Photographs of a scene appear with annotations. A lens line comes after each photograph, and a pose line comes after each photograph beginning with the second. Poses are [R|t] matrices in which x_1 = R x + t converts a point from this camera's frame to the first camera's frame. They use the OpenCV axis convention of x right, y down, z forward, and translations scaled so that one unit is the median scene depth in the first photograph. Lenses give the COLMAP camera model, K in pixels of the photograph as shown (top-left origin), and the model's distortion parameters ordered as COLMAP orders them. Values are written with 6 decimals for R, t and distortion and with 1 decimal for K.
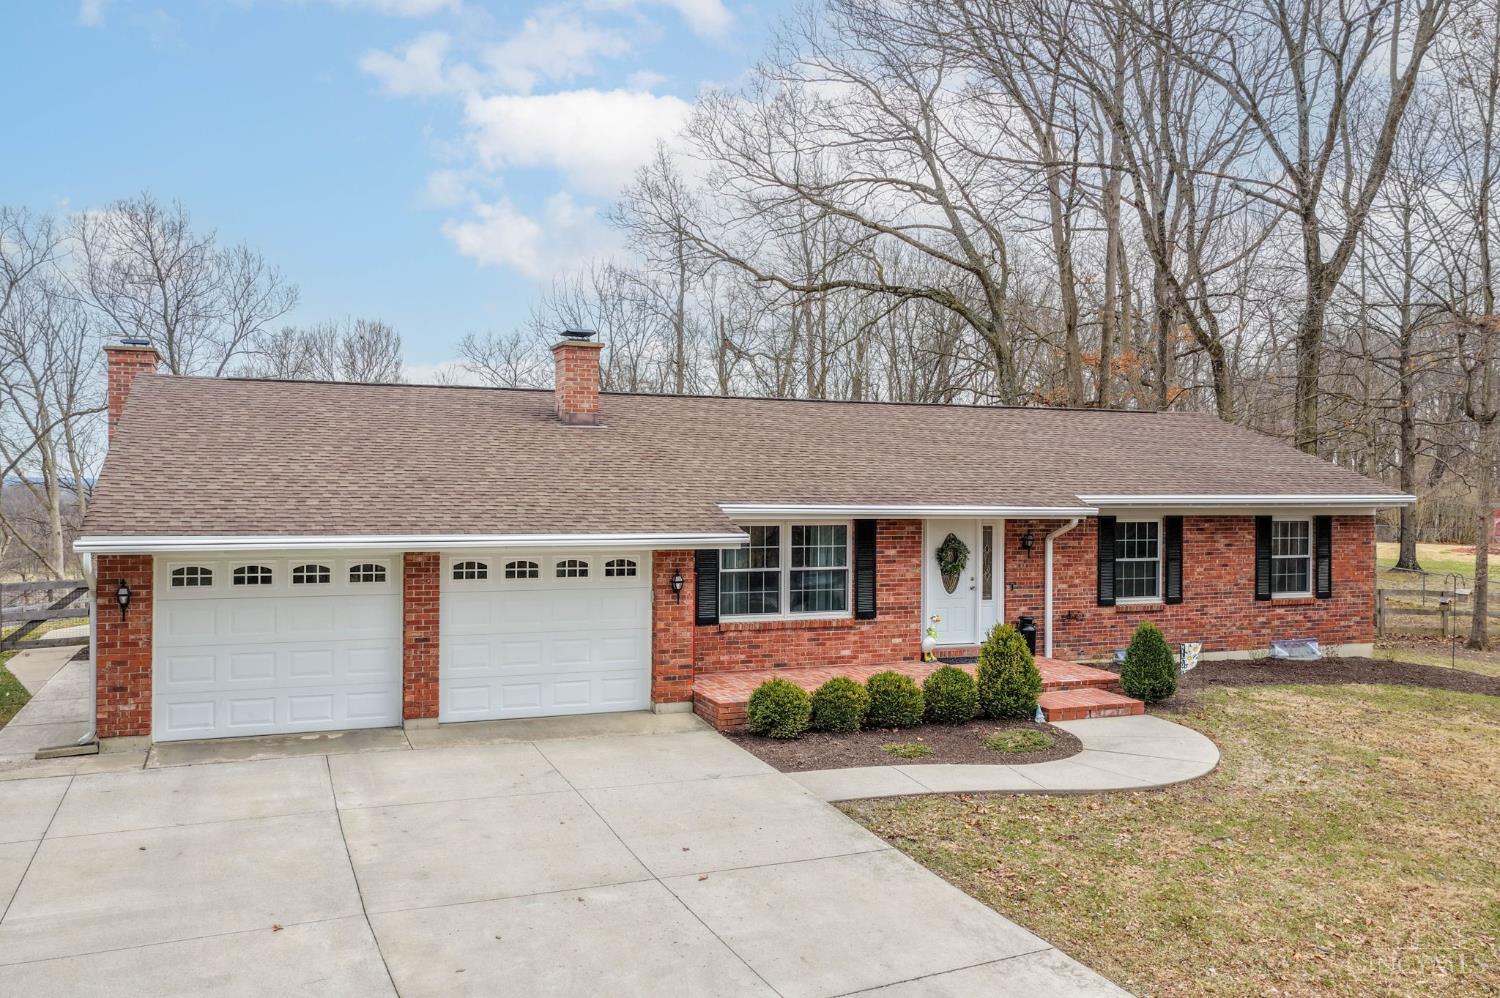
lens RADIAL K [[736.9, 0, 753.6], [0, 736.9, 500.4], [0, 0, 1]] dist [-0.001041, 0.000955]
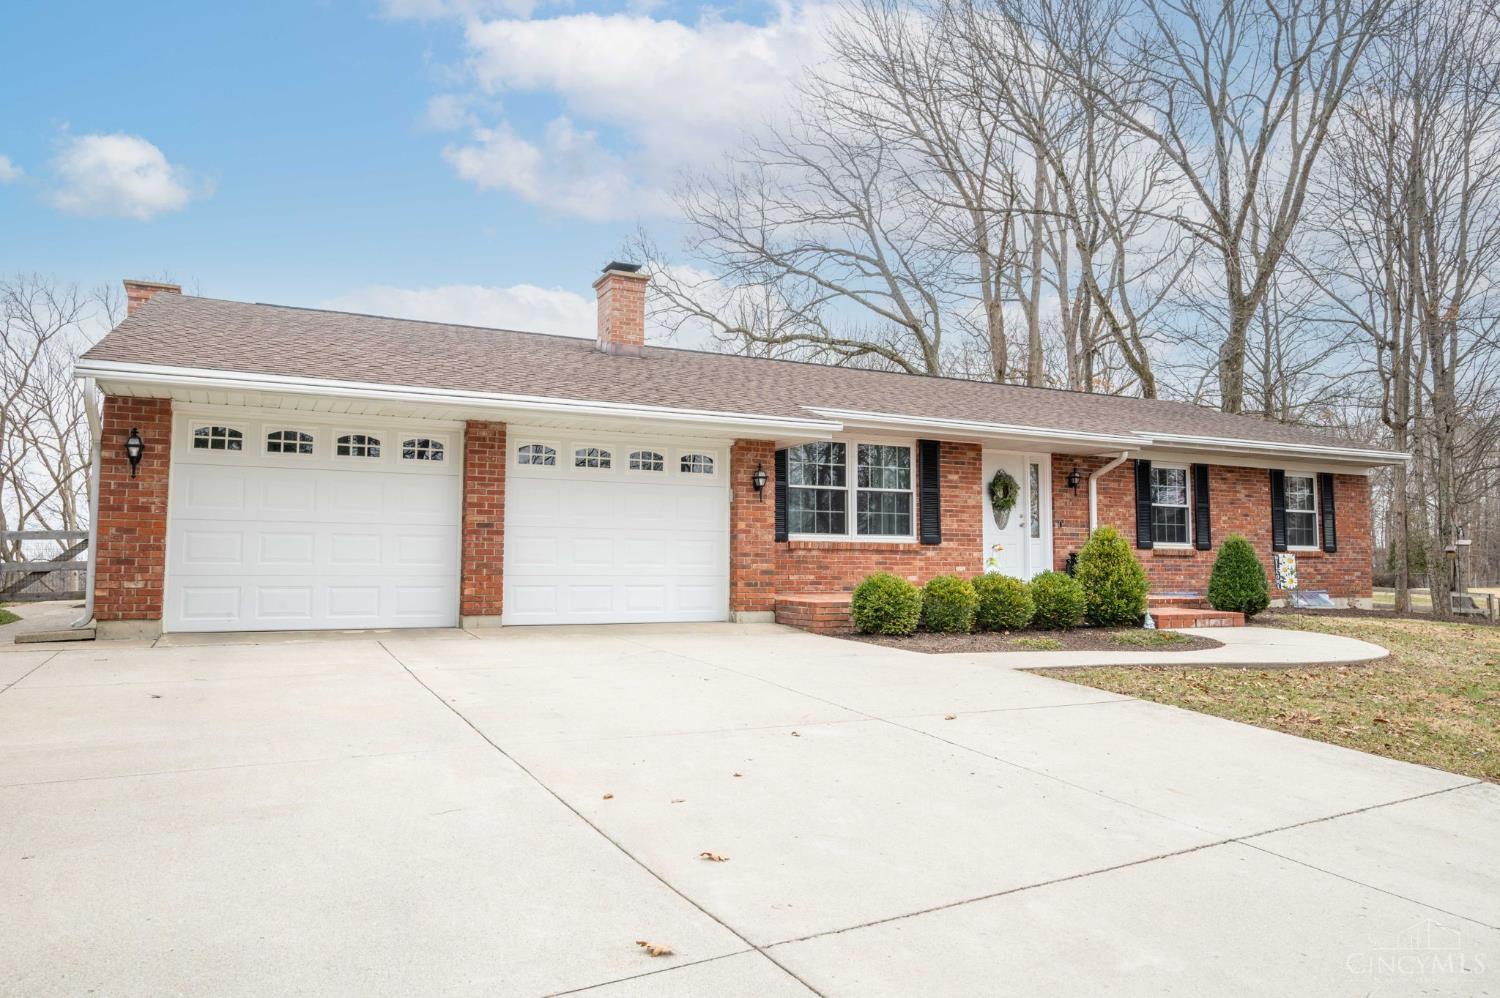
lens RADIAL K [[655.6, 0, 745.6], [0, 655.6, 500.3], [0, 0, 1]] dist [-0.002162, 0.000012]
pose [[0.999191, 0.001061, 0.040202, -0.129919], [0.000739, 0.998999, -0.044731, 0.147267], [-0.040209, 0.044725, 0.998190, 0.157912]]
